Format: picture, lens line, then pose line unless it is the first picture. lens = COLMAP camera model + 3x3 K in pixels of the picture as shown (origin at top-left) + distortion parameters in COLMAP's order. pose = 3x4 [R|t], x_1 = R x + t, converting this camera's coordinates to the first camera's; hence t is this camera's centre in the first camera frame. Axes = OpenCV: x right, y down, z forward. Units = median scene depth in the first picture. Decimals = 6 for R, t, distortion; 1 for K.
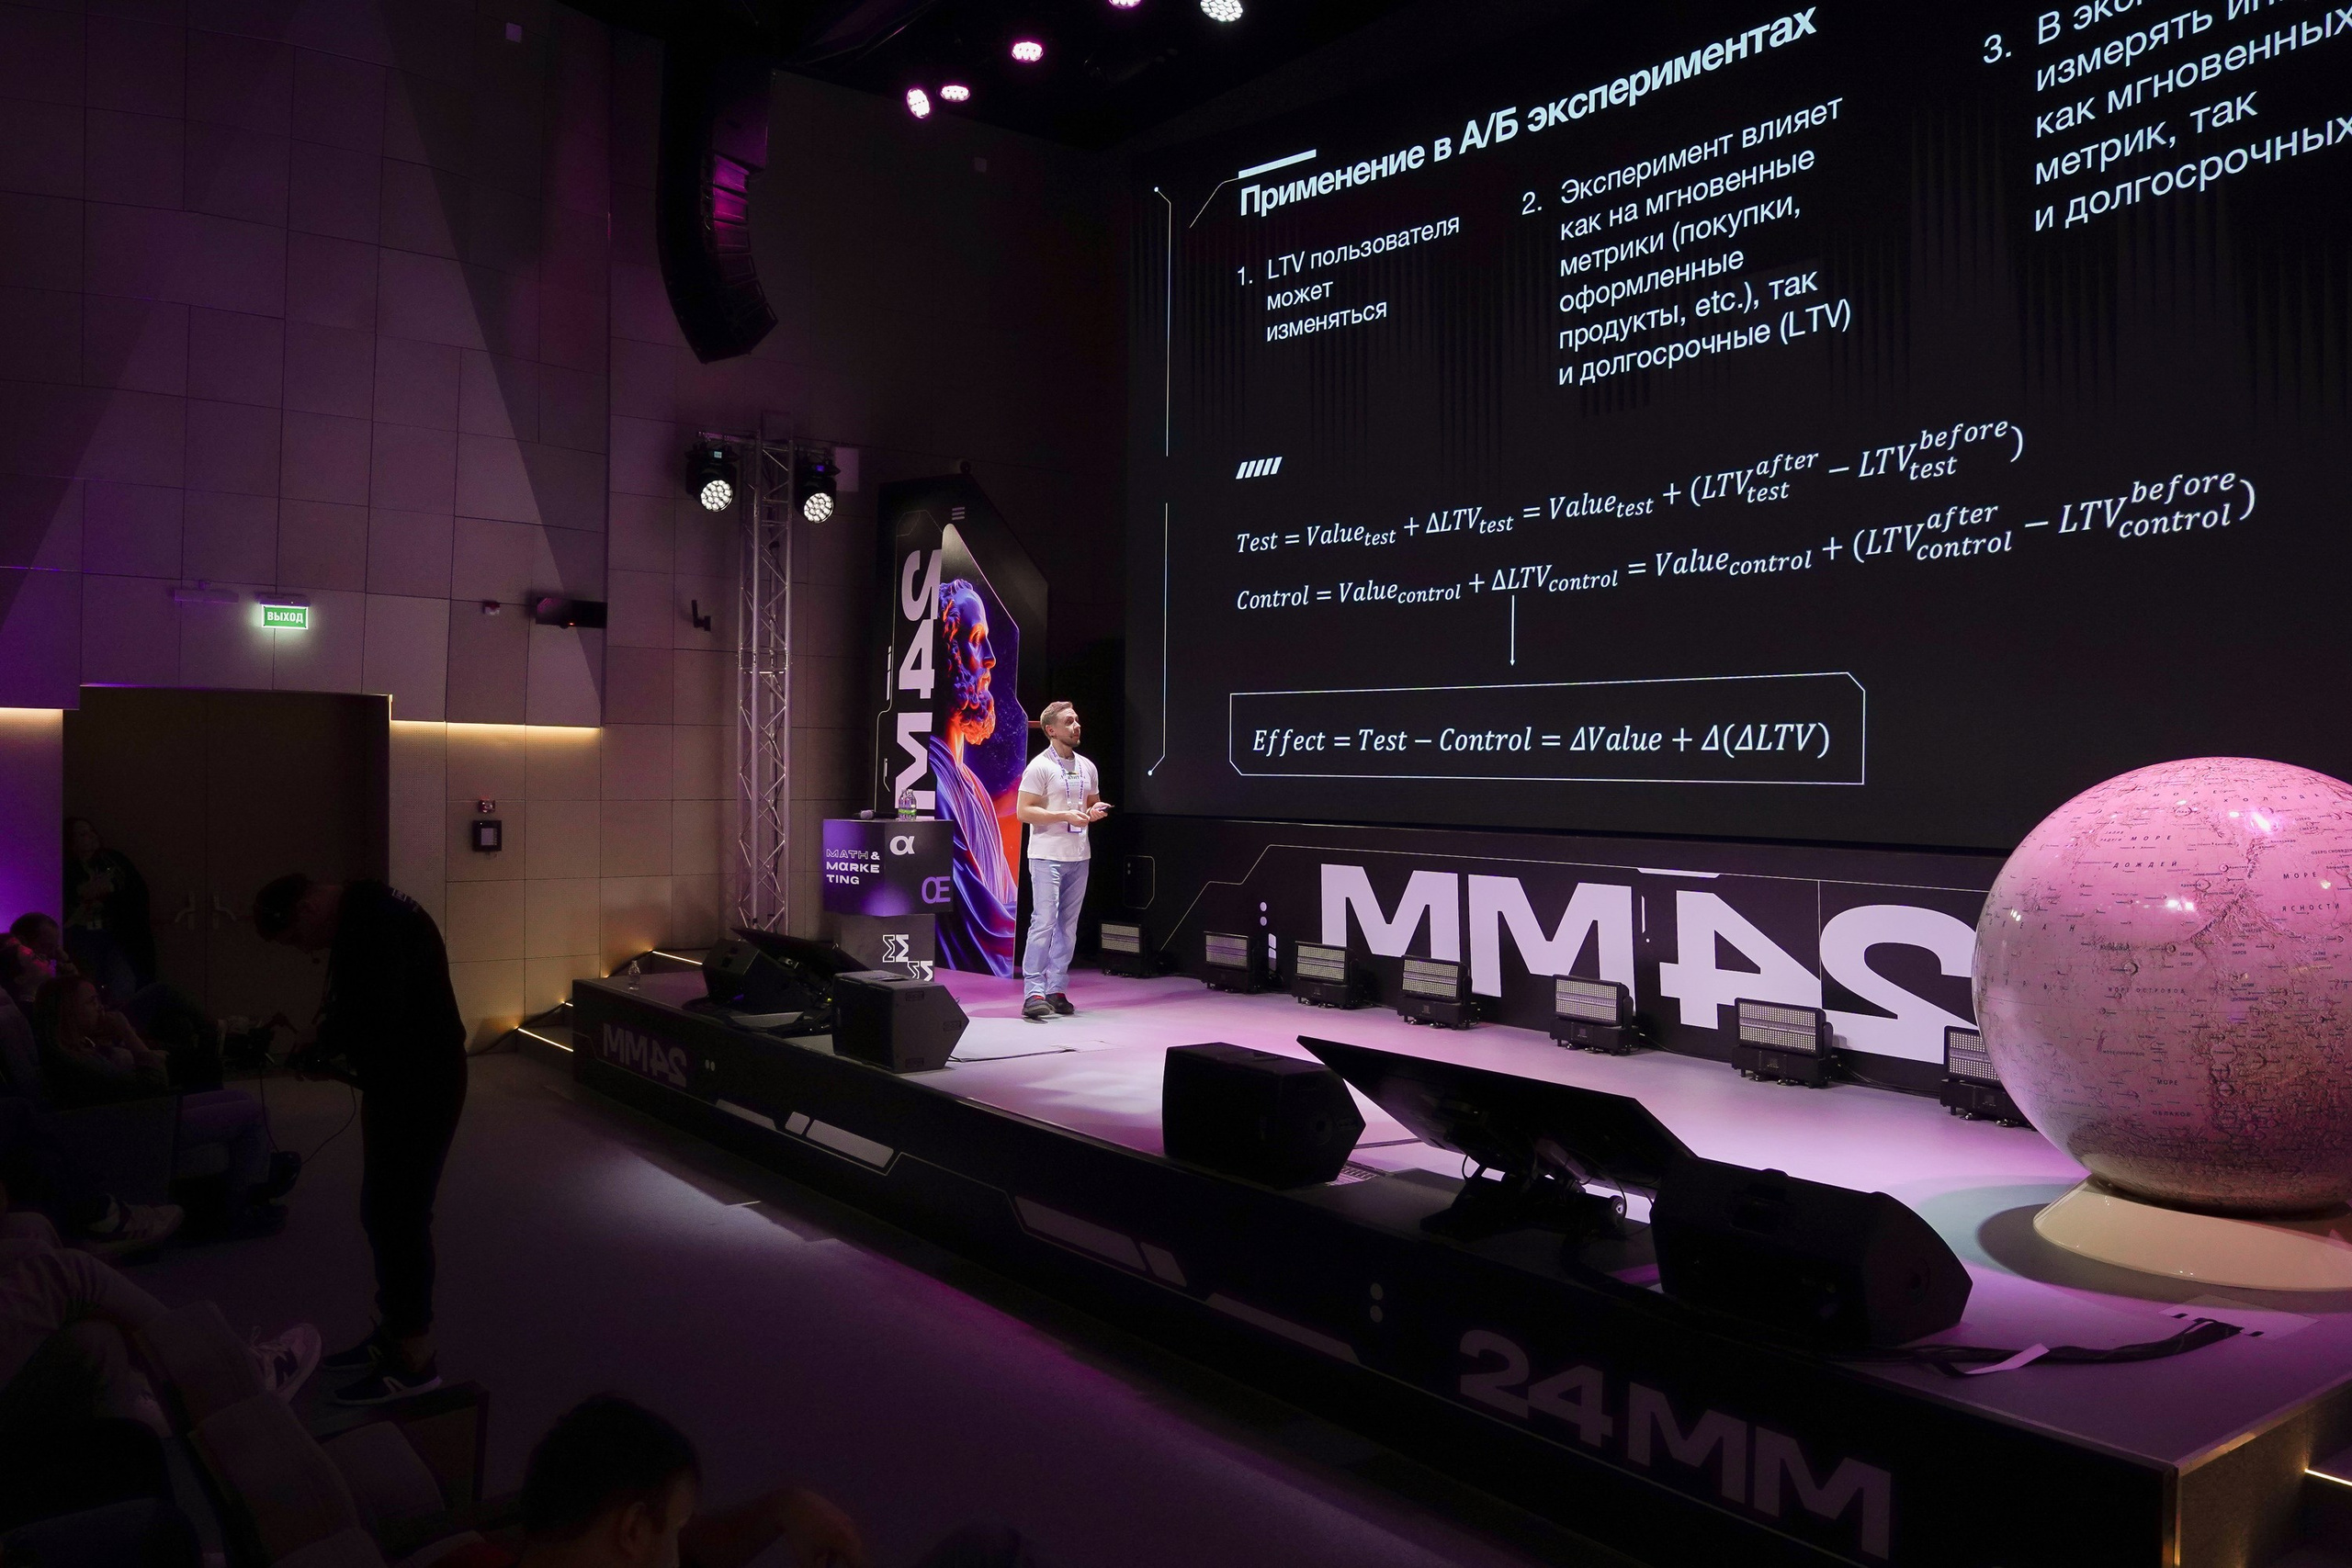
lens RADIAL K [[1717.7, 0, 1179.2], [0, 1717.7, 798.5], [0, 0, 1]] dist [-0.014693, -0.002148]
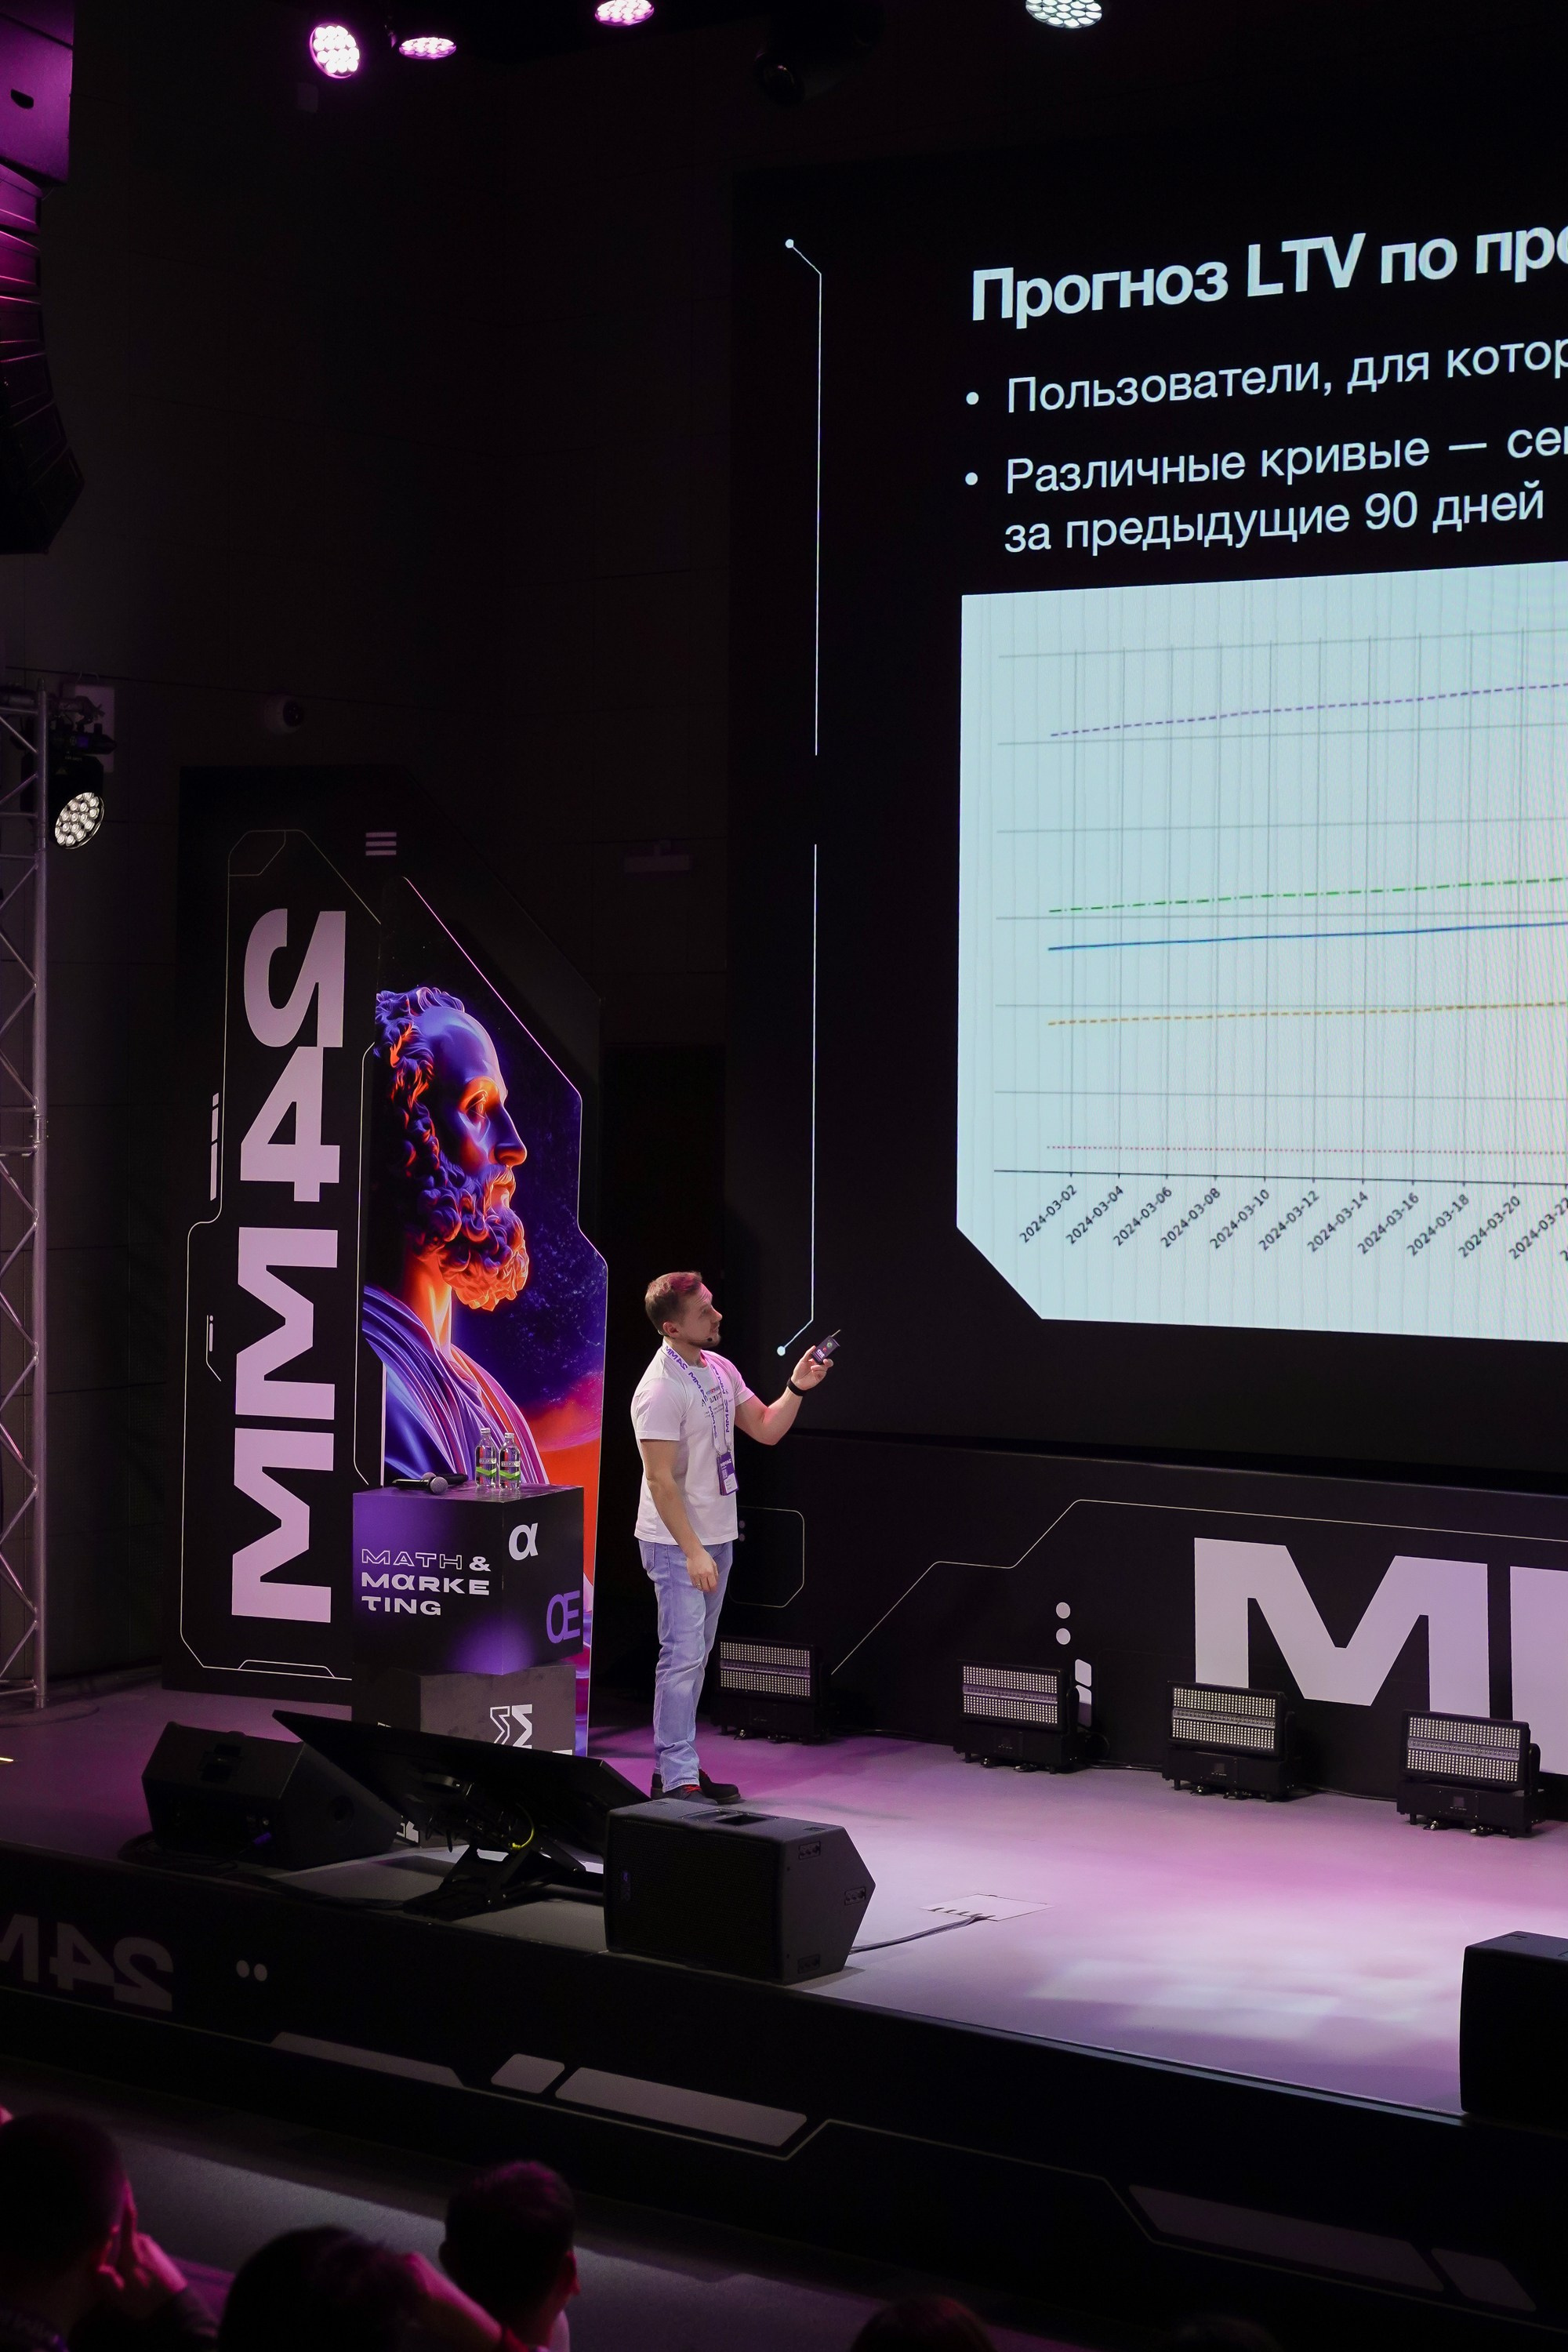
lens RADIAL K [[3970.3, 0, 825.4], [0, 3970.3, 1276.2], [0, 0, 1]] dist [-0.005556, 0.000000]
pose [[0.969404, -0.015131, 0.245002, -0.318870], [0.006366, 0.999312, 0.036528, -0.086736], [-0.245386, -0.033850, 0.968834, -0.202870]]
